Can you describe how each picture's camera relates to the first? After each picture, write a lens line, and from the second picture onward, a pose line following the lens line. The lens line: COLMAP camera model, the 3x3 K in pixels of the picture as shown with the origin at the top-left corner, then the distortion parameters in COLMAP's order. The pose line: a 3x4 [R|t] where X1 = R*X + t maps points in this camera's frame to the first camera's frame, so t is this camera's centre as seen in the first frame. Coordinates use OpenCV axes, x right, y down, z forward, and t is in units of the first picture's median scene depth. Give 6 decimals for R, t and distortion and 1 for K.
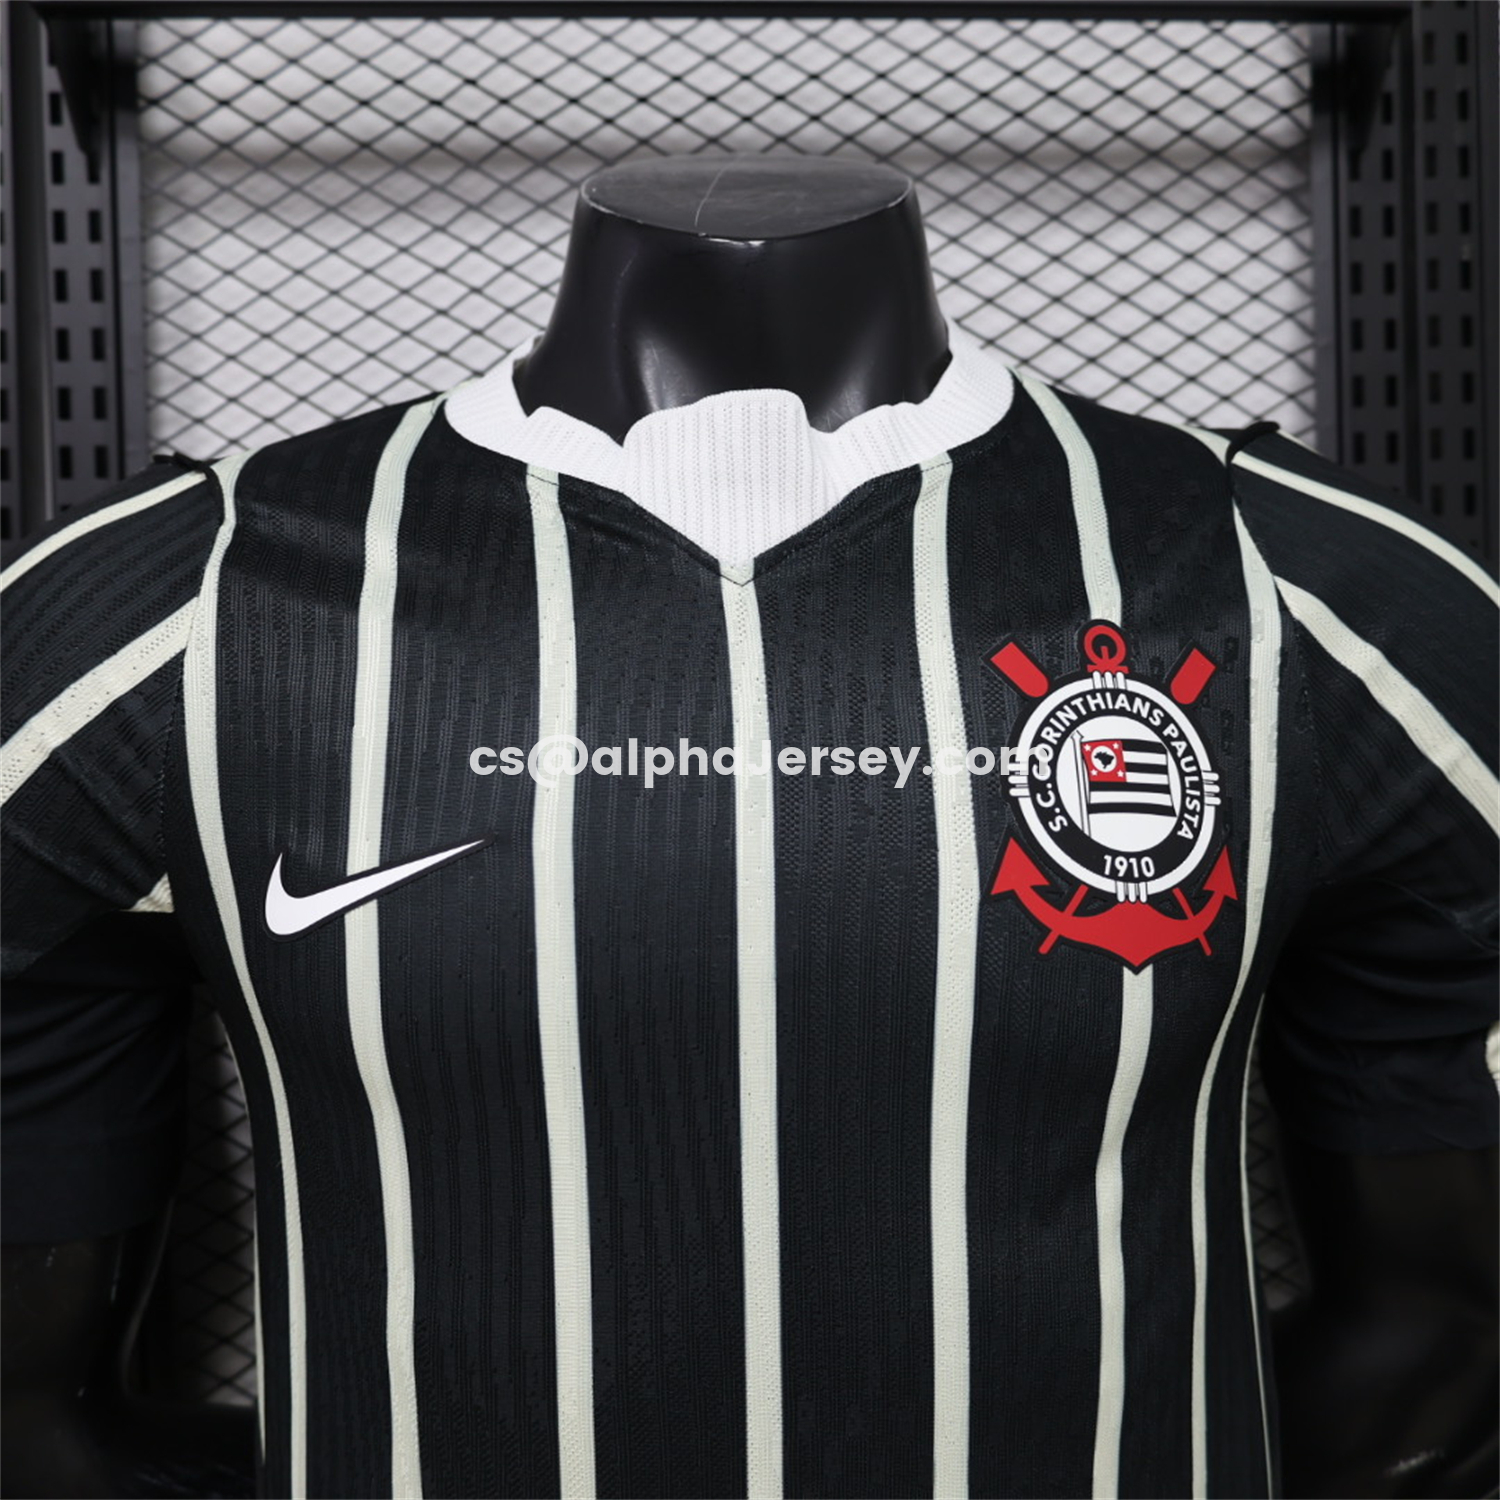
lens RADIAL K [[1566.5, 0, 742.8], [0, 1566.5, 752.9], [0, 0, 1]] dist [-0.004385, 0.000000]
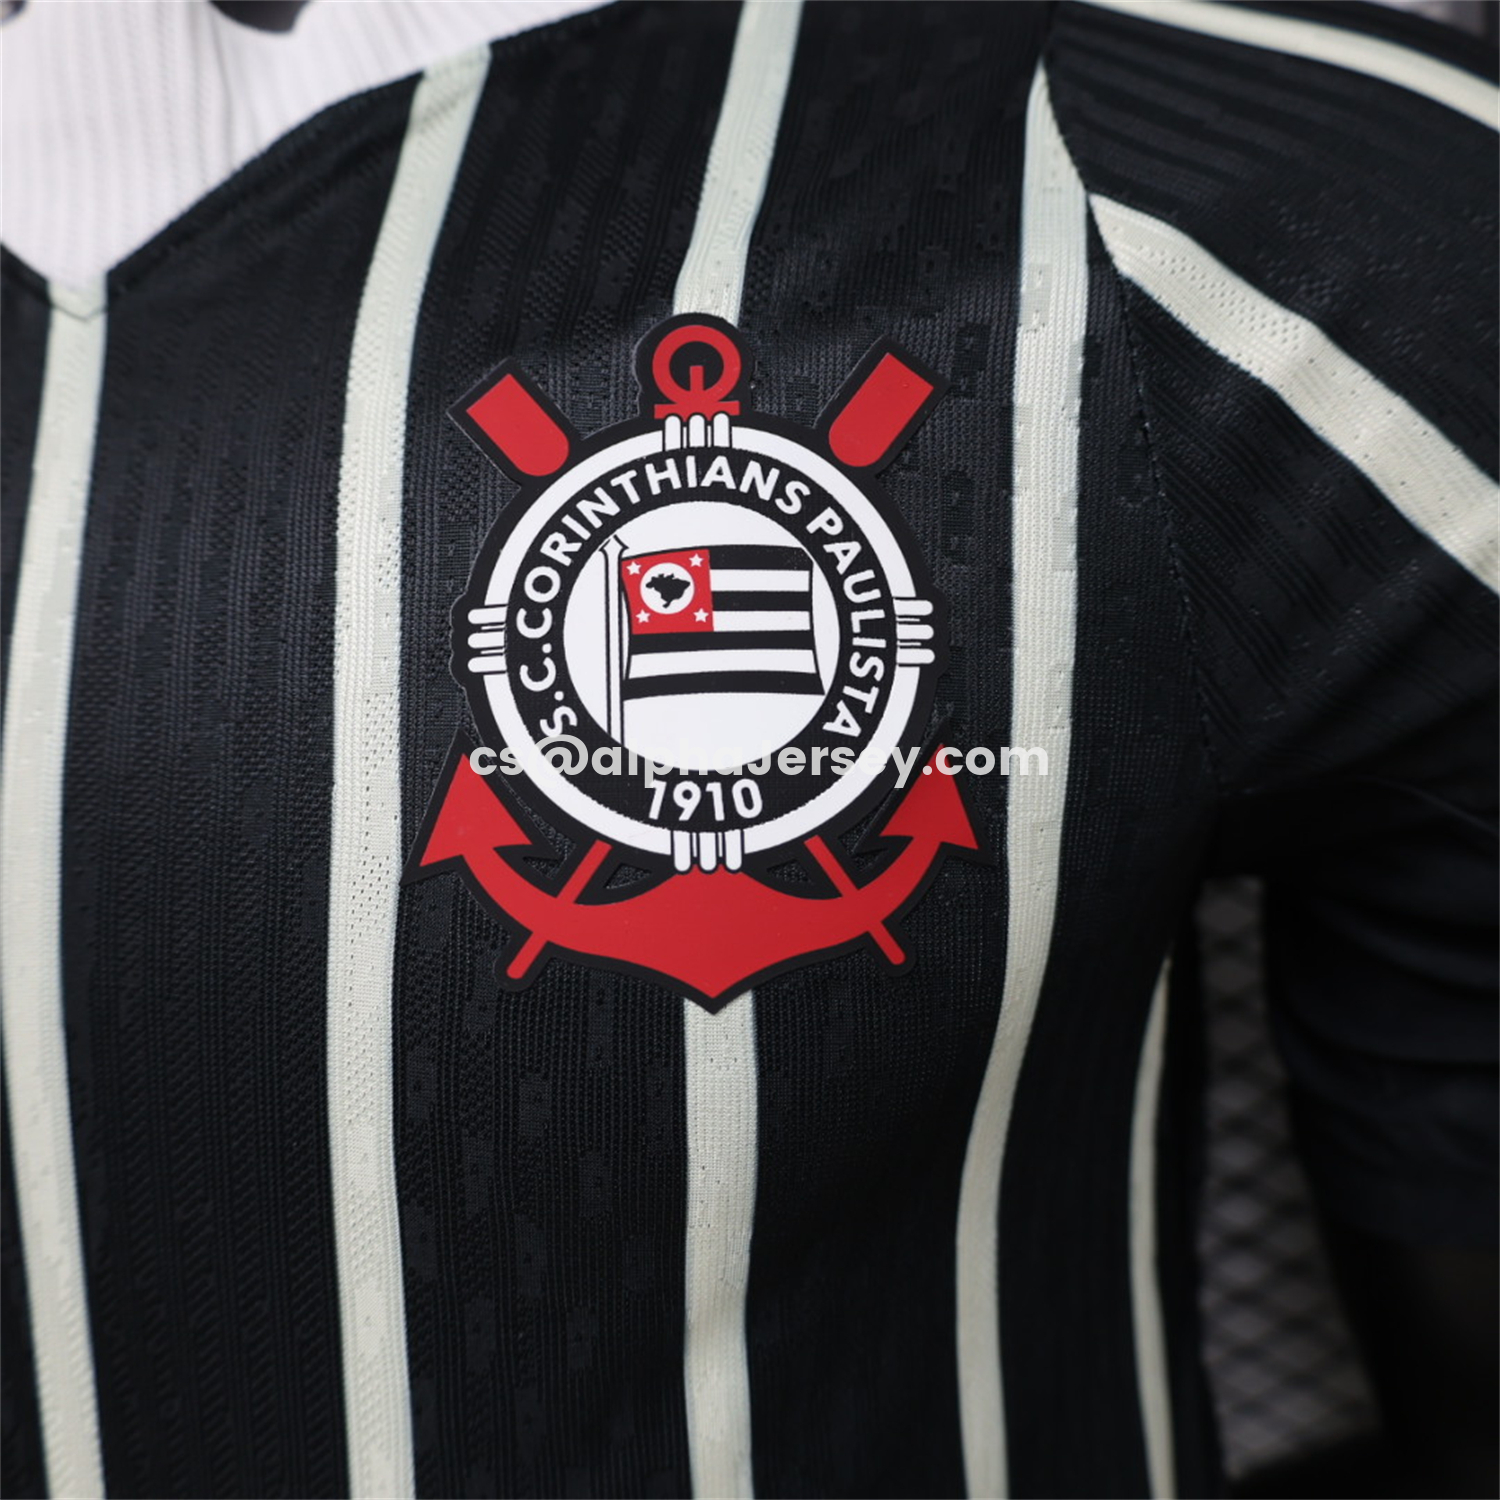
lens RADIAL K [[1566.5, 0, 753.3], [0, 1566.5, 749.7], [0, 0, 1]] dist [-0.004385, 0.000000]
pose [[0.969954, -0.037412, -0.240395, 0.372138], [0.063805, 0.992637, 0.102963, 0.005216], [0.234773, -0.115208, 0.965199, 0.501142]]
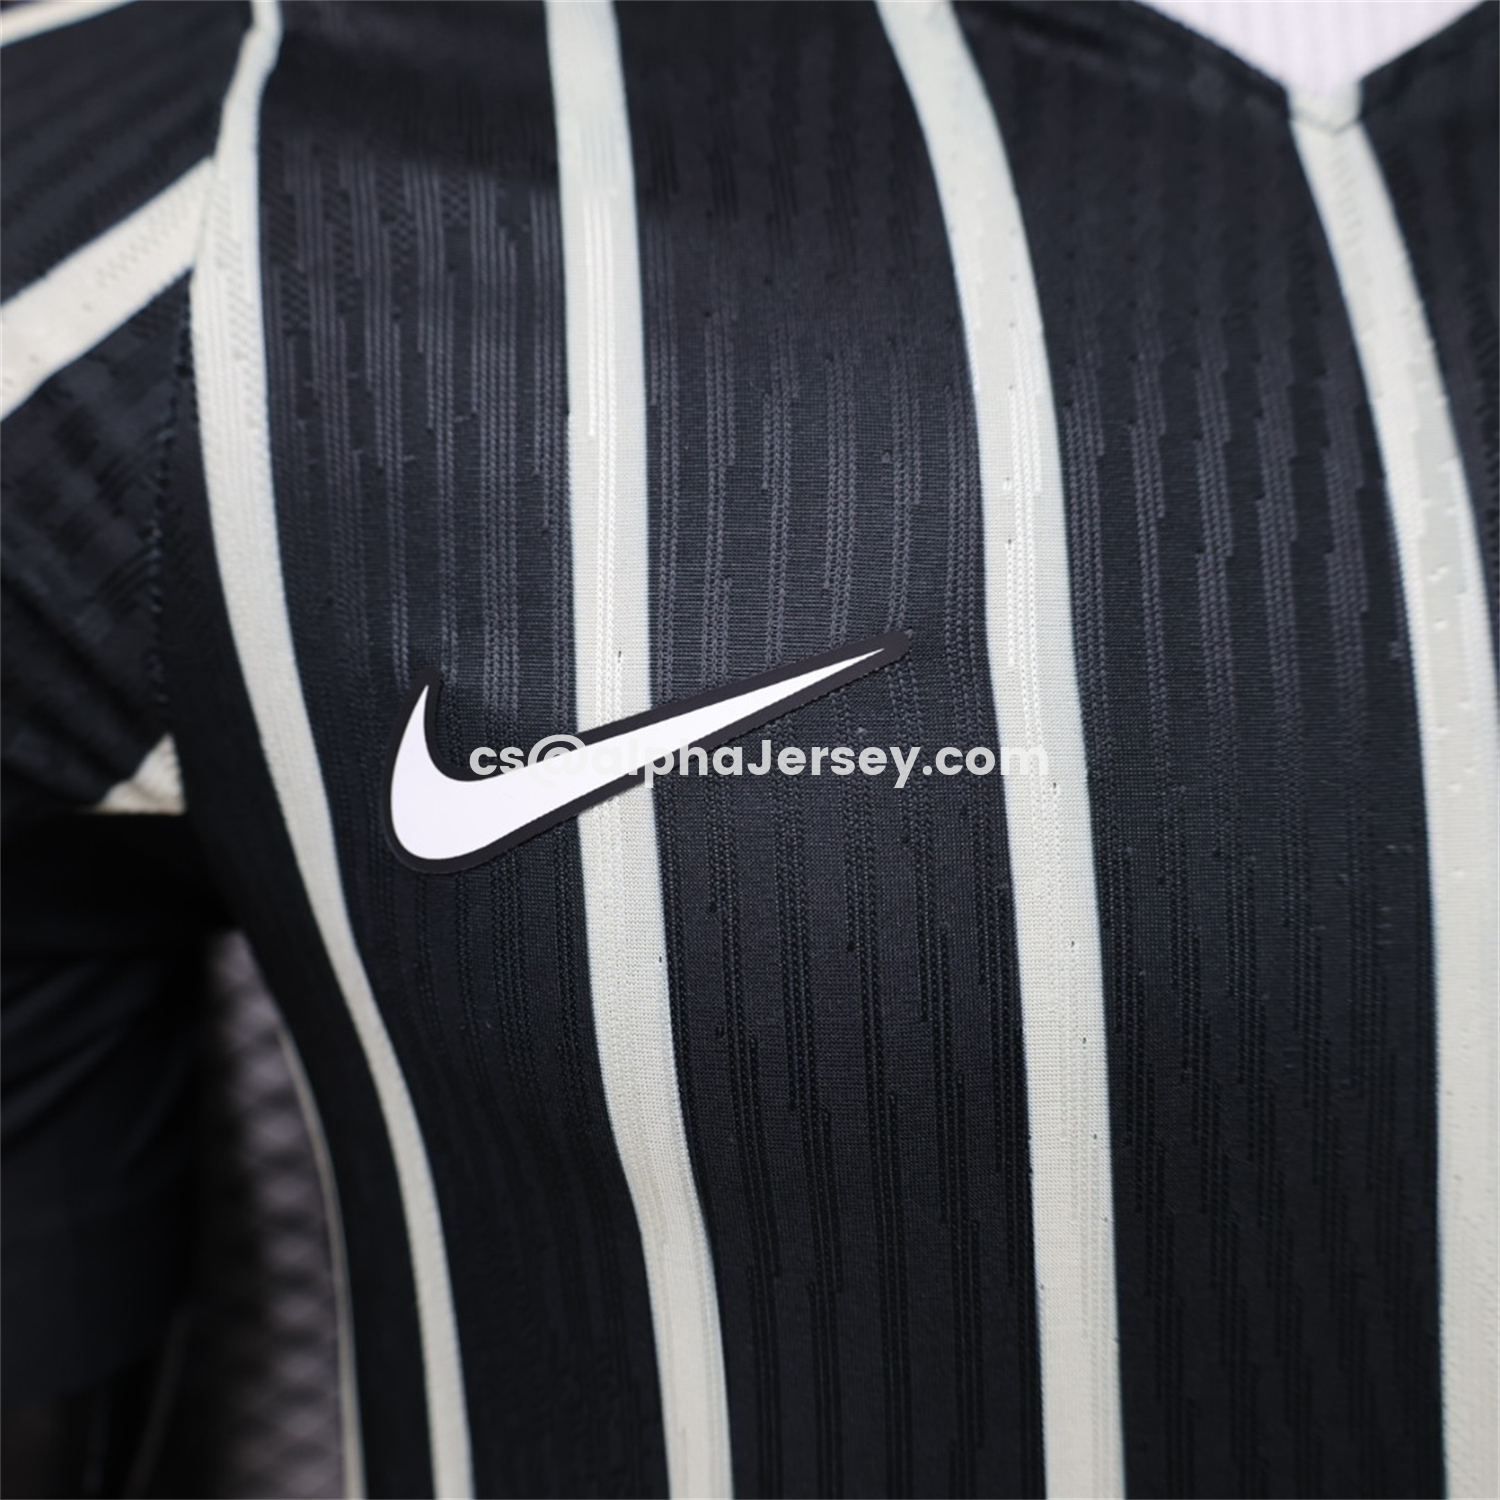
lens RADIAL K [[1566.5, 0, 752.2], [0, 1566.5, 740.6], [0, 0, 1]] dist [-0.004385, 0.000000]
pose [[0.998836, -0.014620, 0.045976, -0.215461], [0.011115, 0.997077, 0.075587, 0.045224], [-0.046947, -0.074988, 0.996079, 0.518562]]
